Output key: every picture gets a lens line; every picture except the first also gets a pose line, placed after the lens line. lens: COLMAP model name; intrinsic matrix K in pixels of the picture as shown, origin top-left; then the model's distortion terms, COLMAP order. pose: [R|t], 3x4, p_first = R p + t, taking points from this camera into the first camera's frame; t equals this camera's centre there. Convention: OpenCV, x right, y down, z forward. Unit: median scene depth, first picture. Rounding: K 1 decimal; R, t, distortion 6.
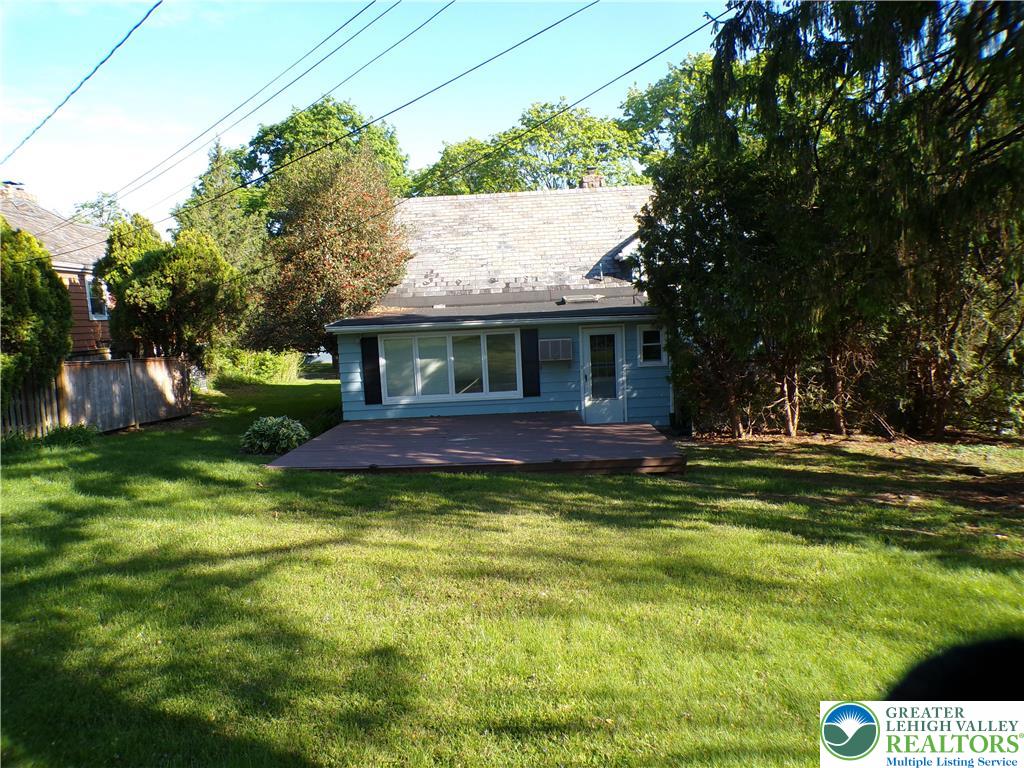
lens RADIAL K [[692.3, 0, 512.0], [0, 692.3, 384.0], [0, 0, 1]] dist [-0.025399, -0.000589]
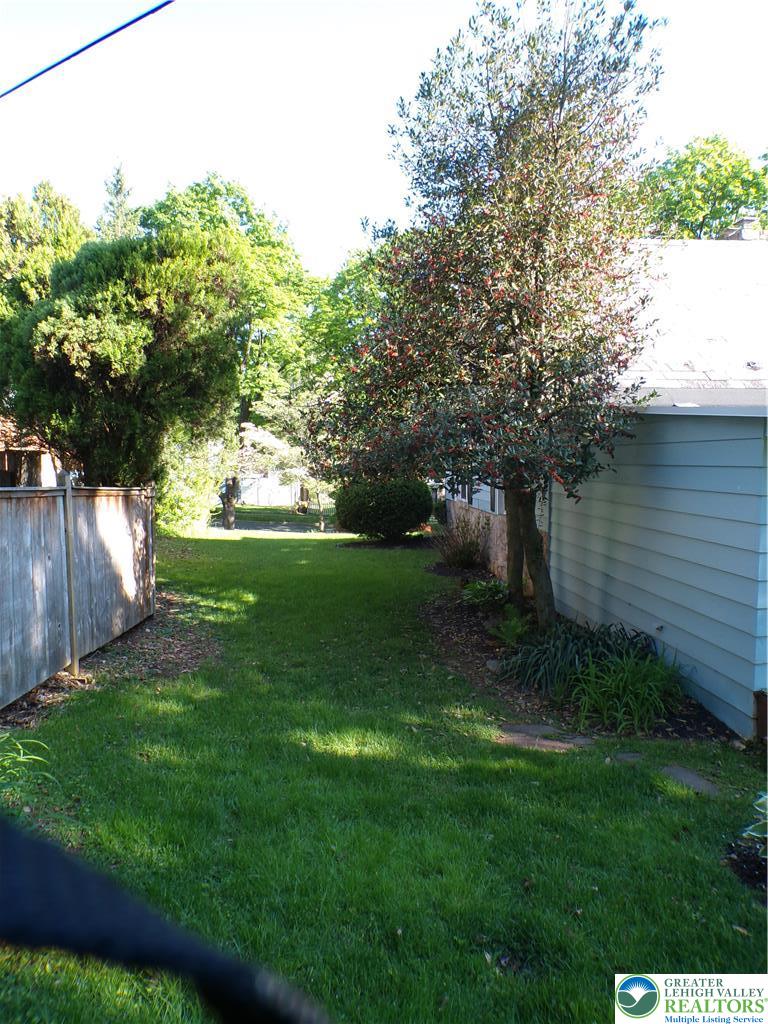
lens RADIAL K [[692.3, 0, 384.0], [0, 692.3, 512.0], [0, 0, 1]] dist [-0.025399, -0.000589]
pose [[0.995037, 0.030643, 0.094665, -0.391888], [-0.027949, 0.999169, -0.029653, -0.016428], [-0.095495, 0.026860, 0.995067, 0.572757]]
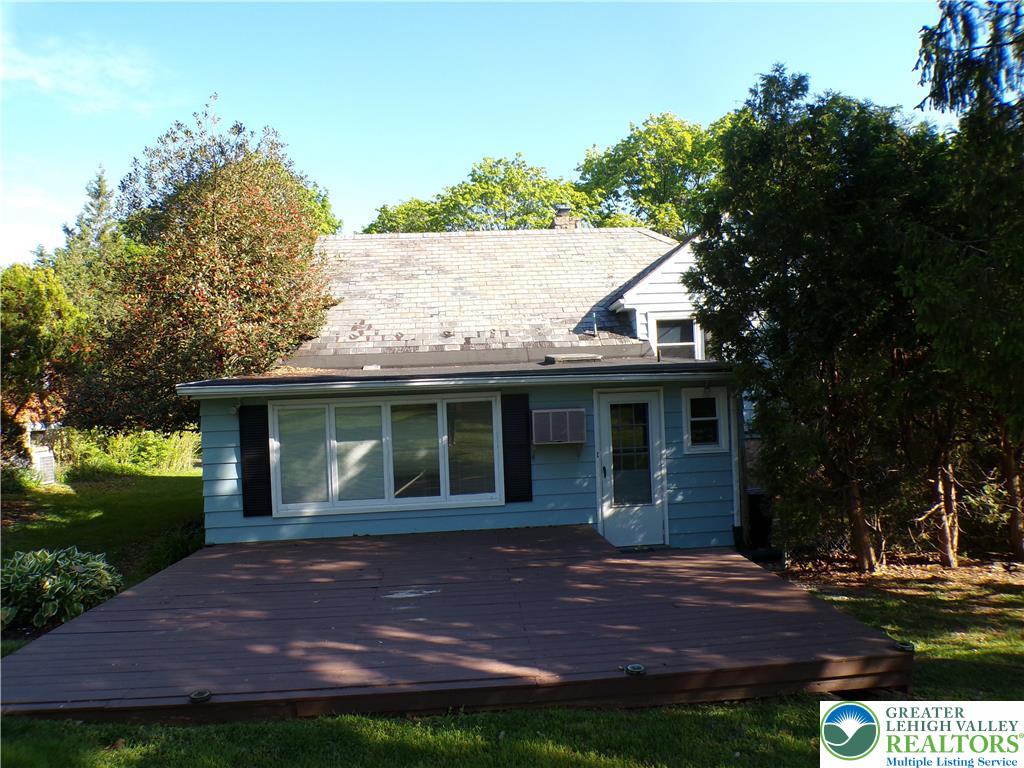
lens RADIAL K [[692.3, 0, 512.0], [0, 692.3, 384.0], [0, 0, 1]] dist [-0.025399, -0.000589]
pose [[0.995534, 0.008443, 0.094028, -0.030751], [0.003241, 0.992350, -0.123414, -0.008762], [-0.094351, 0.123167, 0.987891, 0.311932]]
